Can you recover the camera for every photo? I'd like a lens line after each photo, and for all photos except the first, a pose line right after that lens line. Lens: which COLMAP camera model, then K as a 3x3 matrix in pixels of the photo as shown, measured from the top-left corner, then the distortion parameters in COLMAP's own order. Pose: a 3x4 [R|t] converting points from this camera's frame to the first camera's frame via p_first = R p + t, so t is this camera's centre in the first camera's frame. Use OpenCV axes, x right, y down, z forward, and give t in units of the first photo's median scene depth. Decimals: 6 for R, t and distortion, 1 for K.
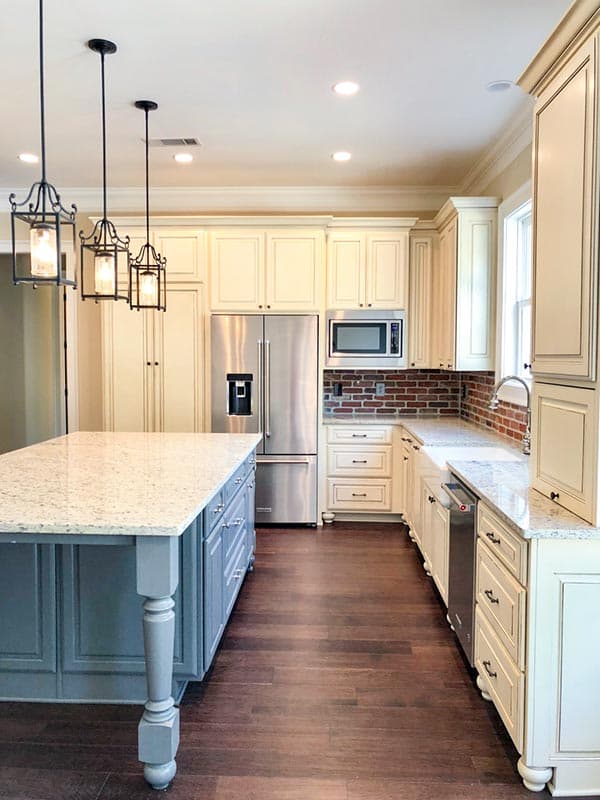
lens RADIAL K [[659.6, 0, 298.8], [0, 659.6, 396.9], [0, 0, 1]] dist [-0.000937, 0.007365]
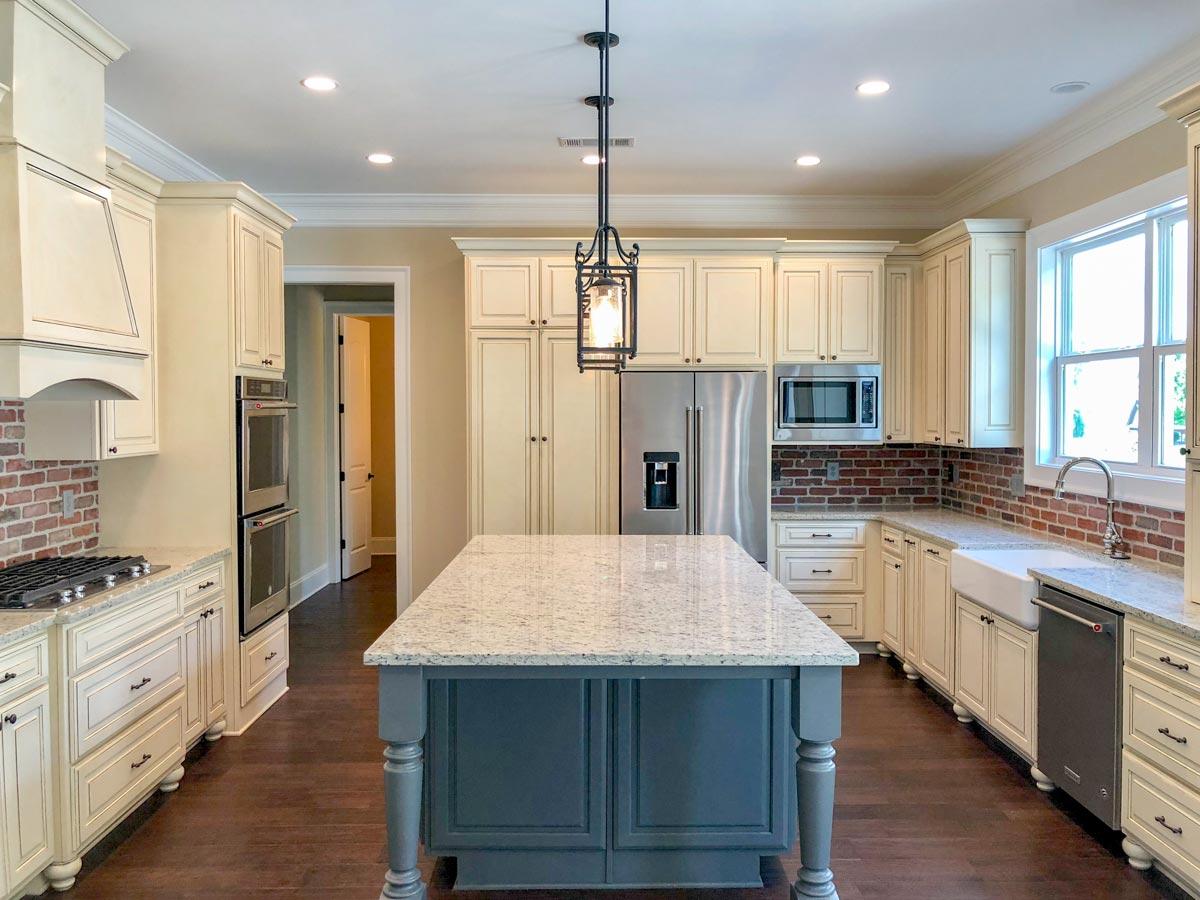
lens RADIAL K [[992.2, 0, 600.0], [0, 992.2, 443.0], [0, 0, 1]] dist [-0.005791, 0.007392]
pose [[0.998398, -0.007176, 0.056125, -0.216047], [0.008863, 0.999515, -0.029860, -0.013079], [-0.055884, 0.030309, 0.997977, -0.088570]]
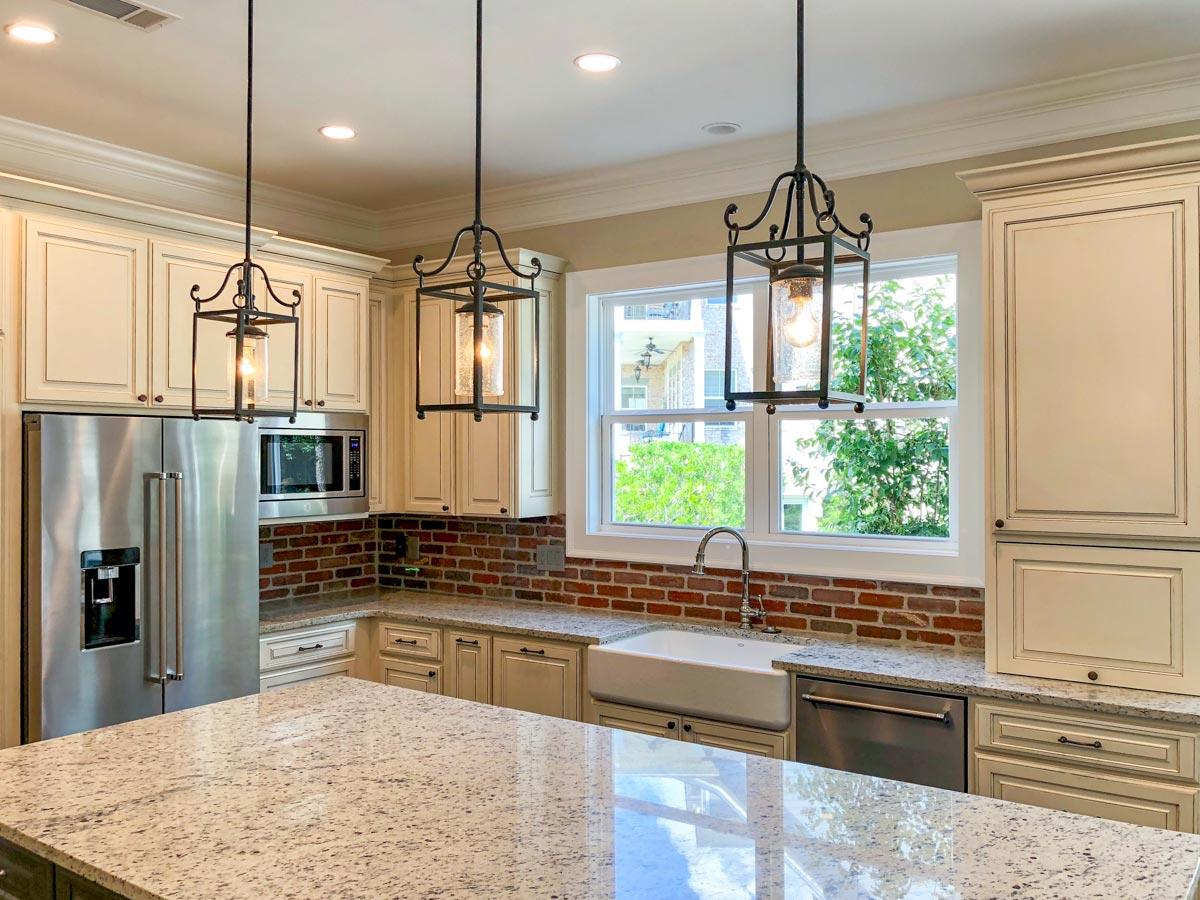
lens RADIAL K [[1022.7, 0, 597.2], [0, 1022.7, 443.3], [0, 0, 1]] dist [0.006792, 0.002678]
pose [[0.541685, 0.003846, 0.840573, -0.479171], [0.055935, 0.997608, -0.040610, -0.059186], [-0.838719, 0.069015, 0.540174, 0.353752]]
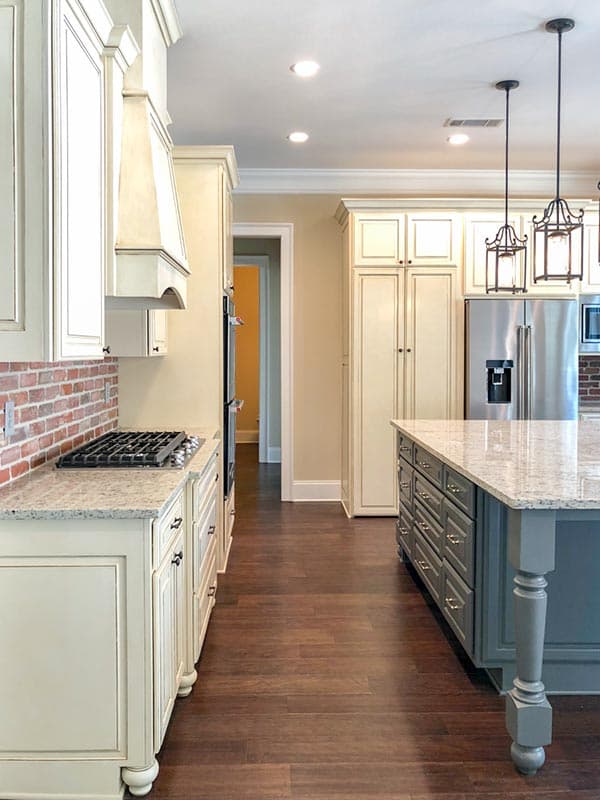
lens RADIAL K [[698.4, 0, 289.1], [0, 698.4, 365.8], [0, 0, 1]] dist [-0.007685, 0.015964]
pose [[0.998188, -0.005931, 0.059885, -0.453021], [0.008275, 0.999206, -0.038979, 0.010166], [-0.059606, 0.039404, 0.997444, -0.001381]]
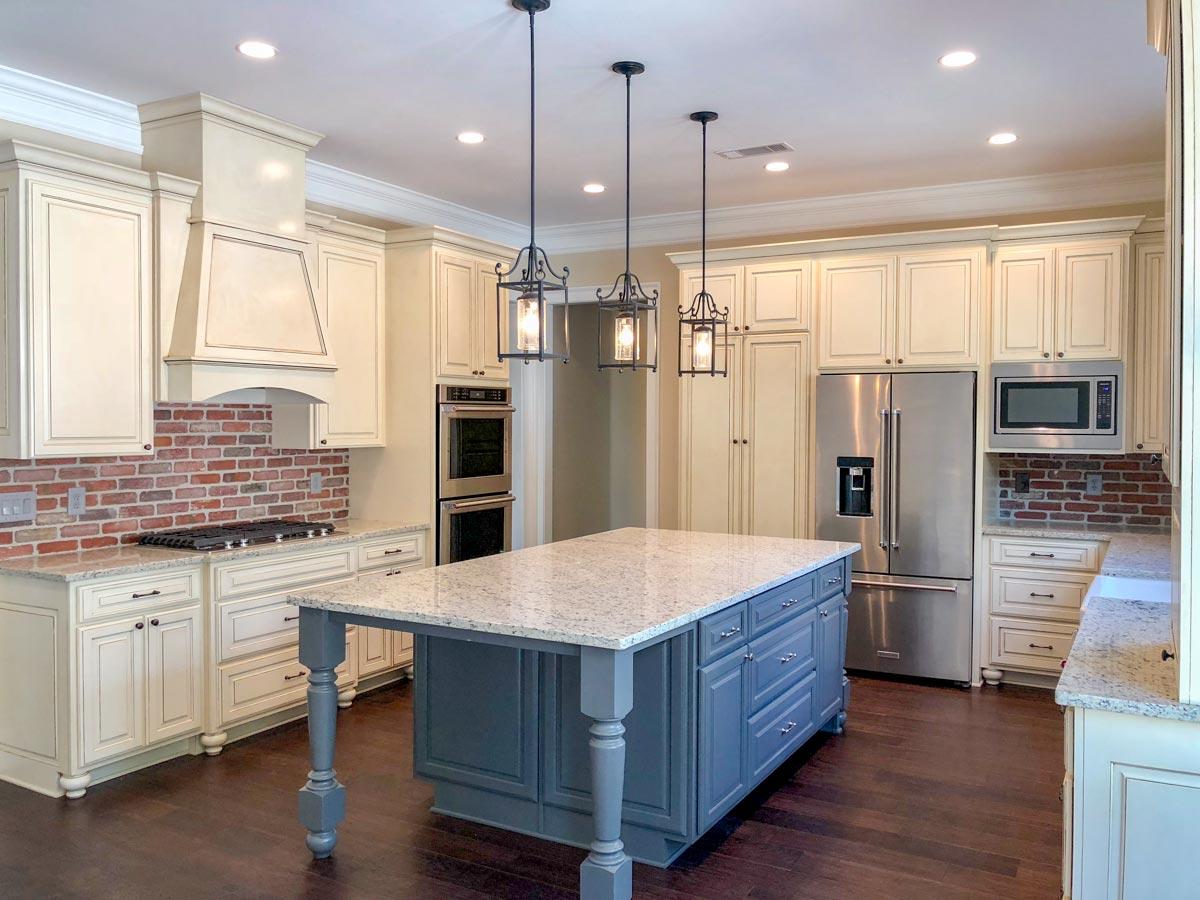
lens RADIAL K [[989.4, 0, 600.0], [0, 989.4, 450.0], [0, 0, 1]] dist [-0.000937, 0.007365]
pose [[0.892275, 0.012410, -0.451321, 0.143510], [-0.027309, 0.999275, -0.026515, -0.007008], [0.450665, 0.035984, 0.891968, -0.070826]]
